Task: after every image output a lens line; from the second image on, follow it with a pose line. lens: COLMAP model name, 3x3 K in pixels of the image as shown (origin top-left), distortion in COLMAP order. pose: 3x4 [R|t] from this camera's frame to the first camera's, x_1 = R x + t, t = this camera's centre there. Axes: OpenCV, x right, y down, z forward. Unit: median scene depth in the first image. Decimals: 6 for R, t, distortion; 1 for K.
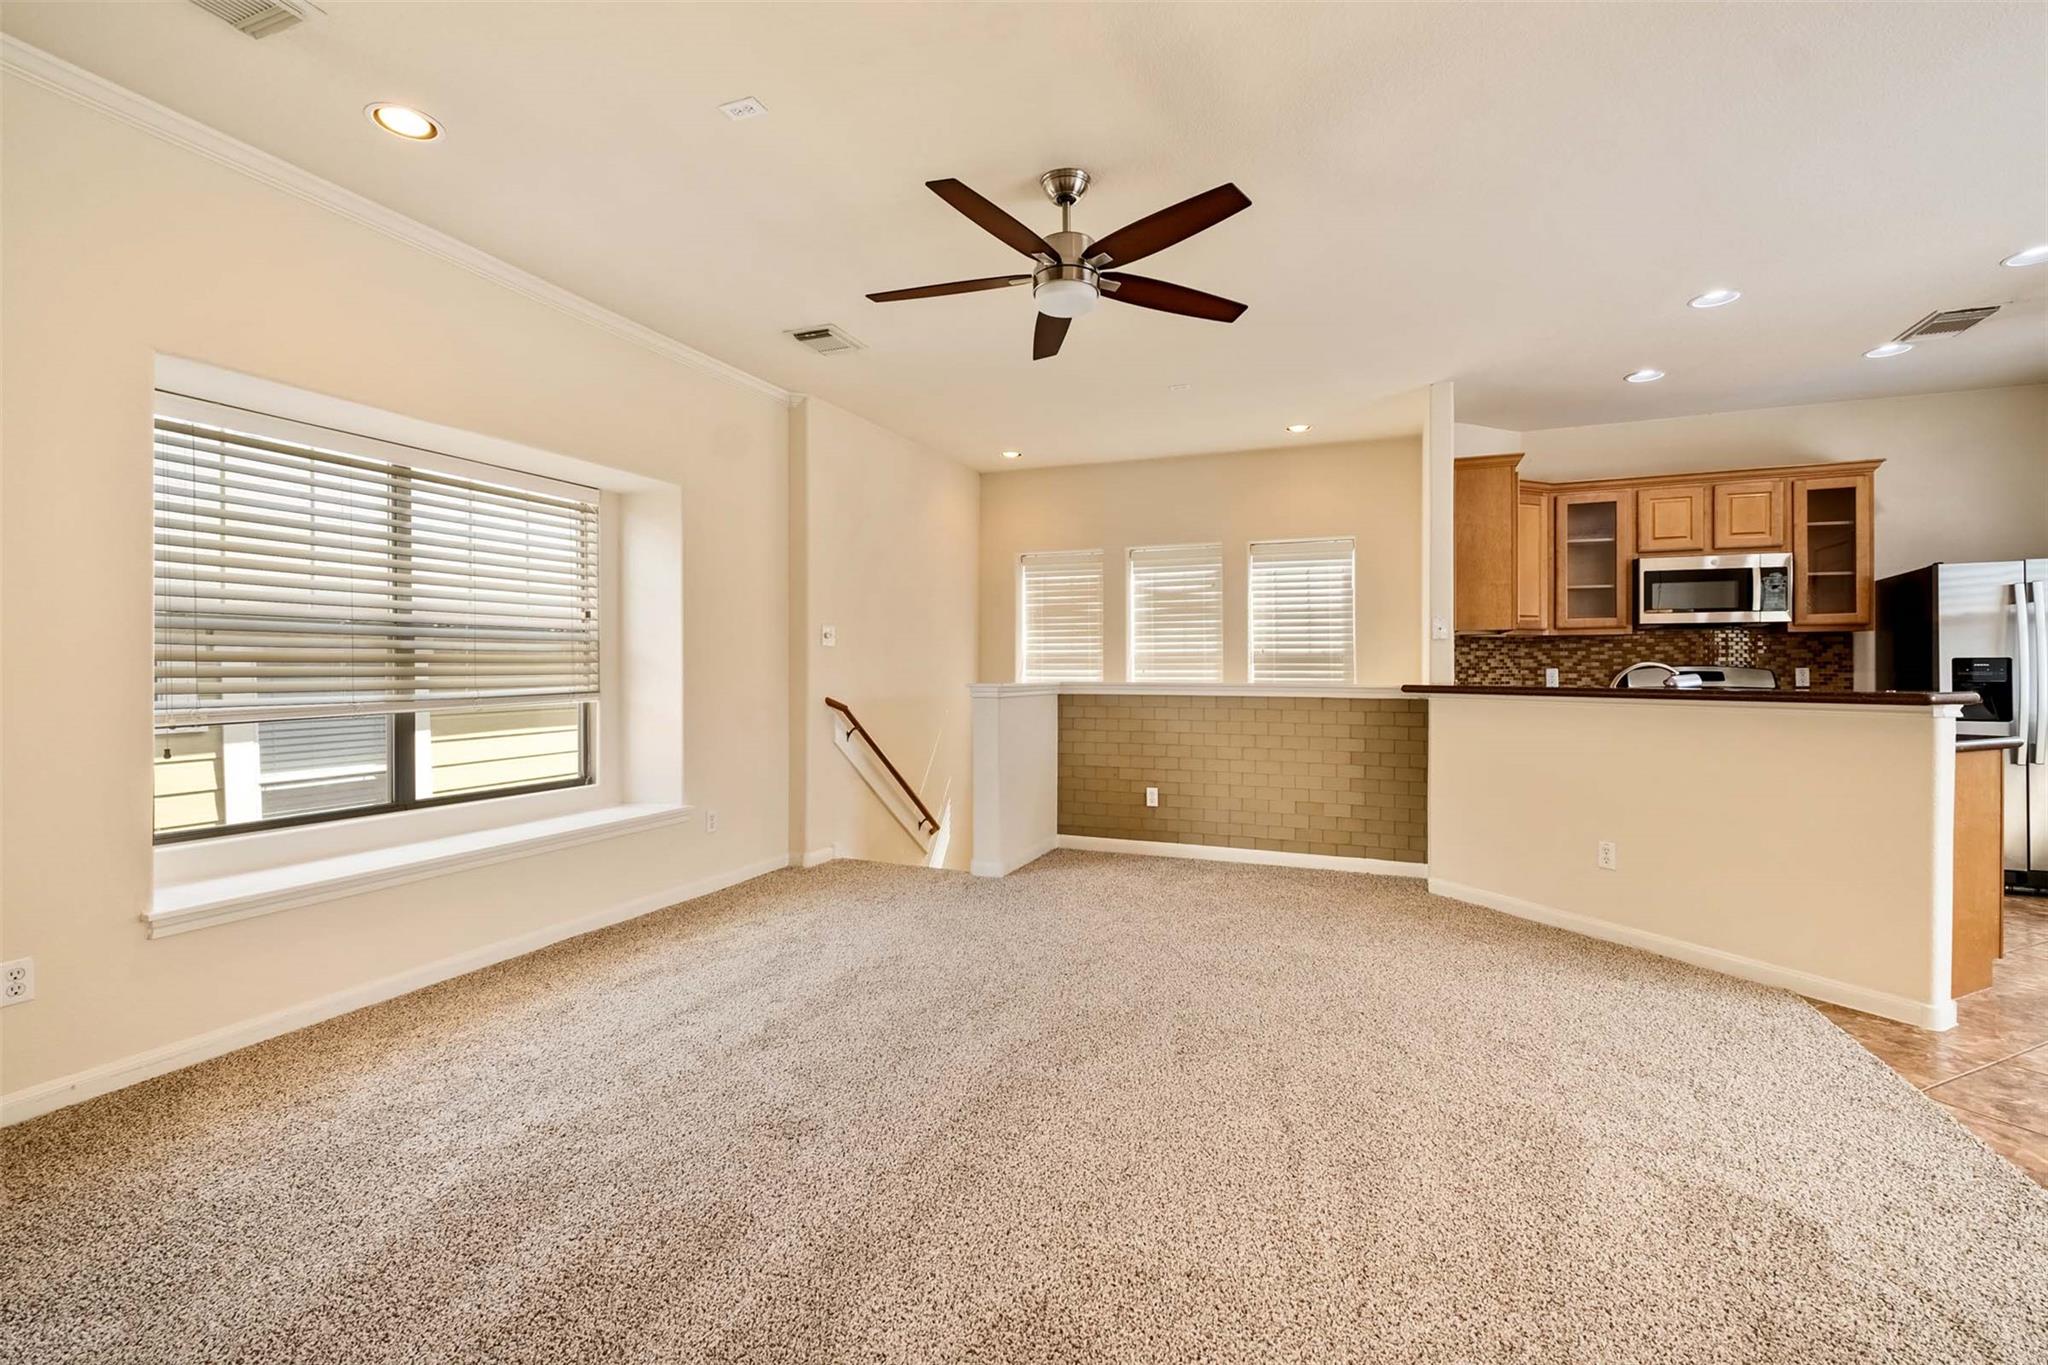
lens RADIAL K [[887.4, 0, 1032.4], [0, 887.4, 679.1], [0, 0, 1]] dist [0.001318, -0.003415]
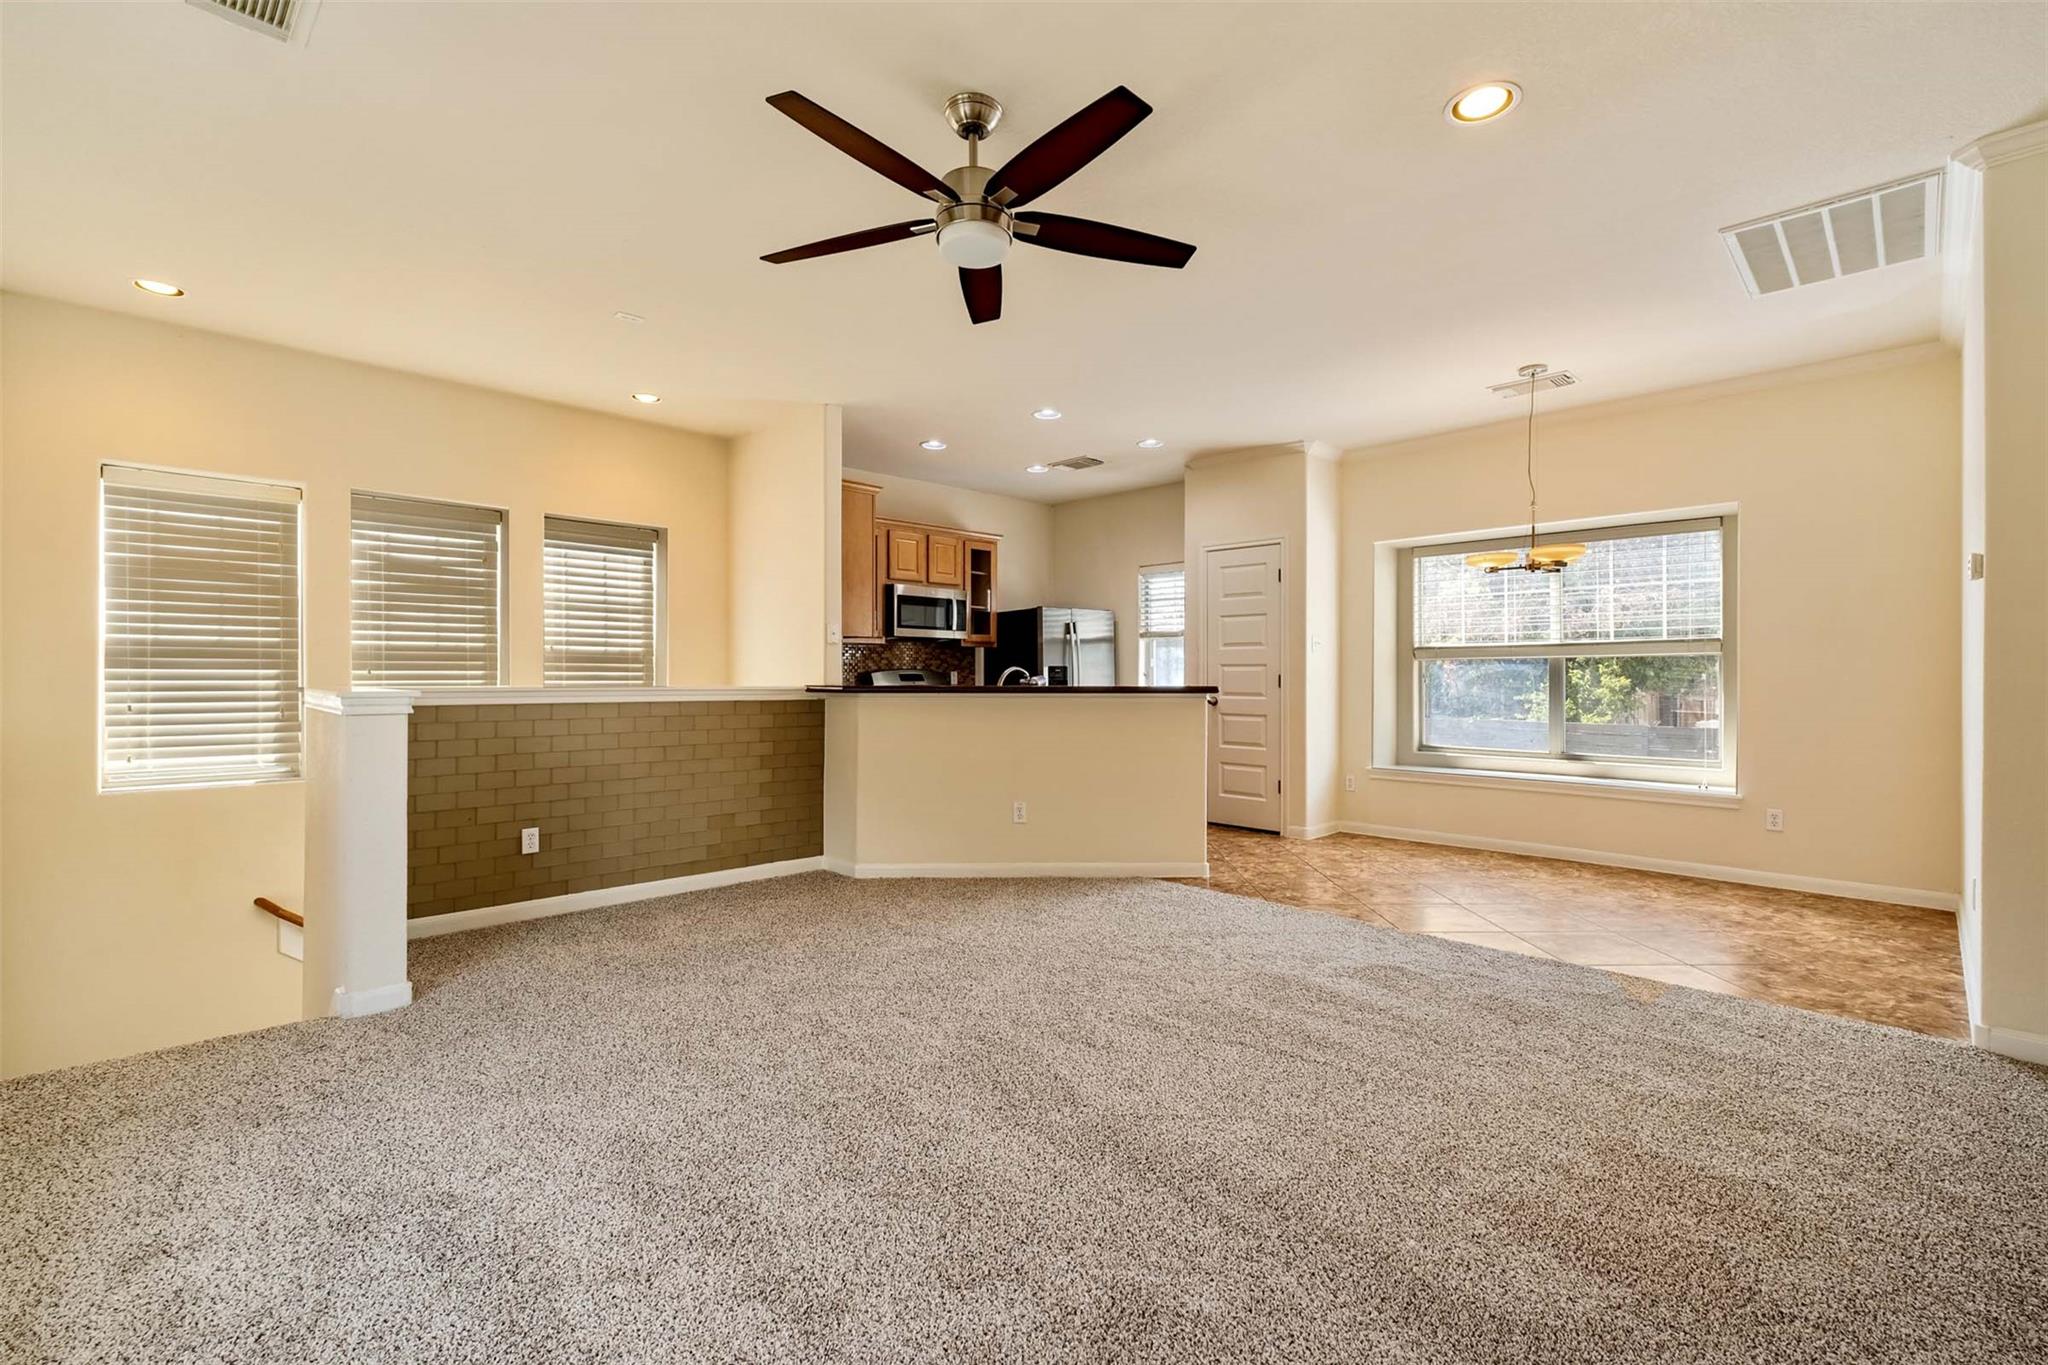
lens RADIAL K [[887.4, 0, 1032.0], [0, 887.4, 674.0], [0, 0, 1]] dist [0.001318, -0.003415]
pose [[0.393912, 0.001634, 0.919147, -0.406375], [0.005478, 0.999976, -0.004126, -0.002081], [-0.919132, 0.006660, 0.393893, 0.332463]]
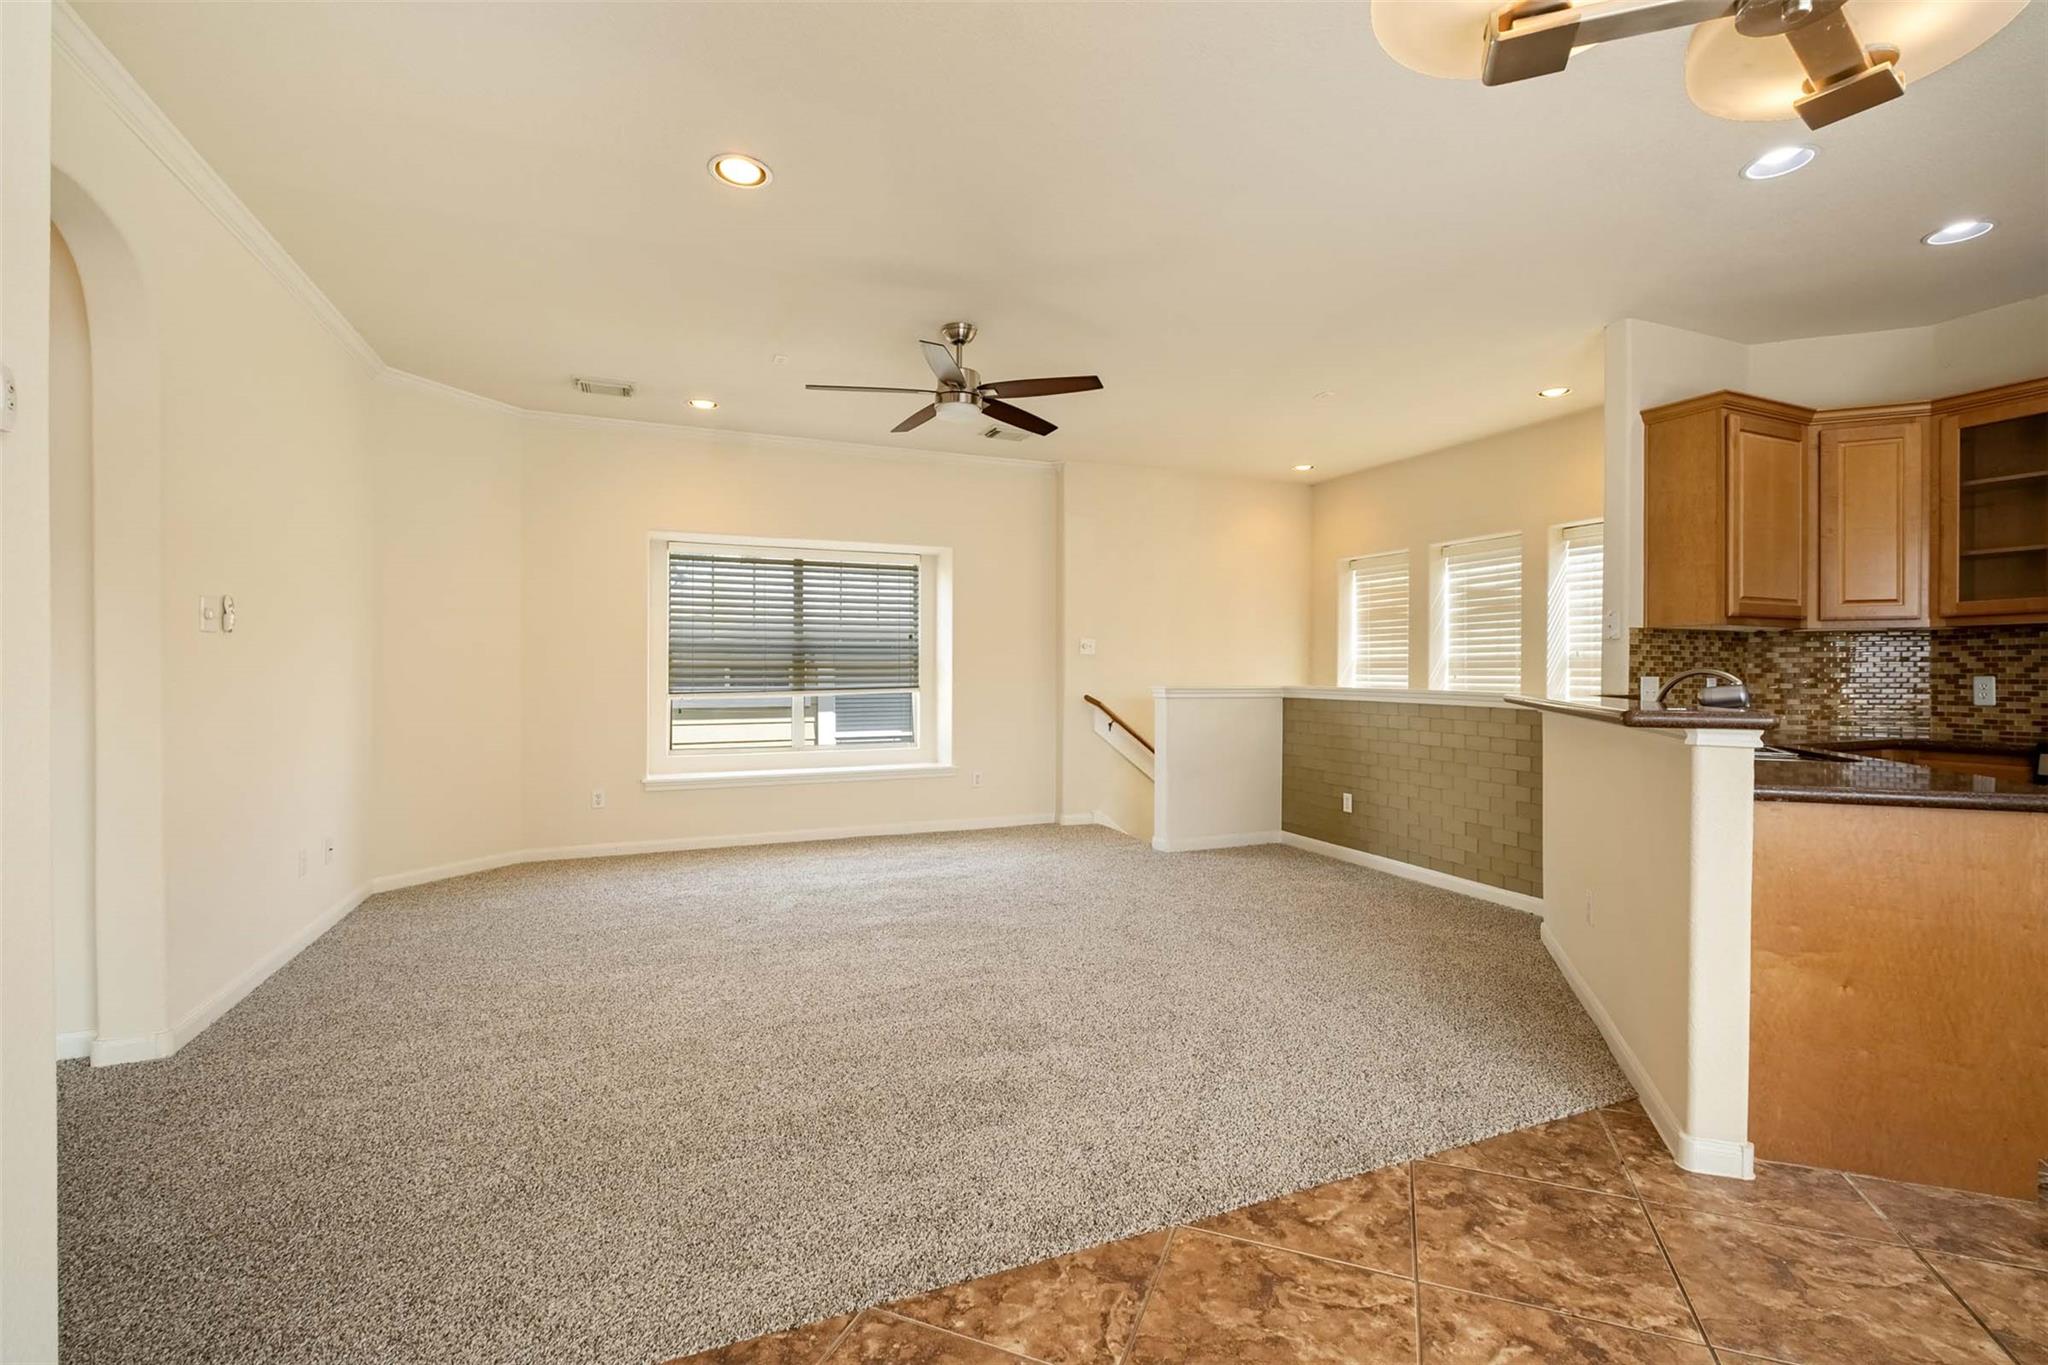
lens RADIAL K [[887.4, 0, 1028.4], [0, 887.4, 677.4], [0, 0, 1]] dist [0.001318, -0.003415]
pose [[0.703742, 0.007813, -0.710413, 0.619825], [-0.011605, 0.999933, -0.000499, -0.003141], [0.710361, 0.008595, 0.703785, 0.046296]]
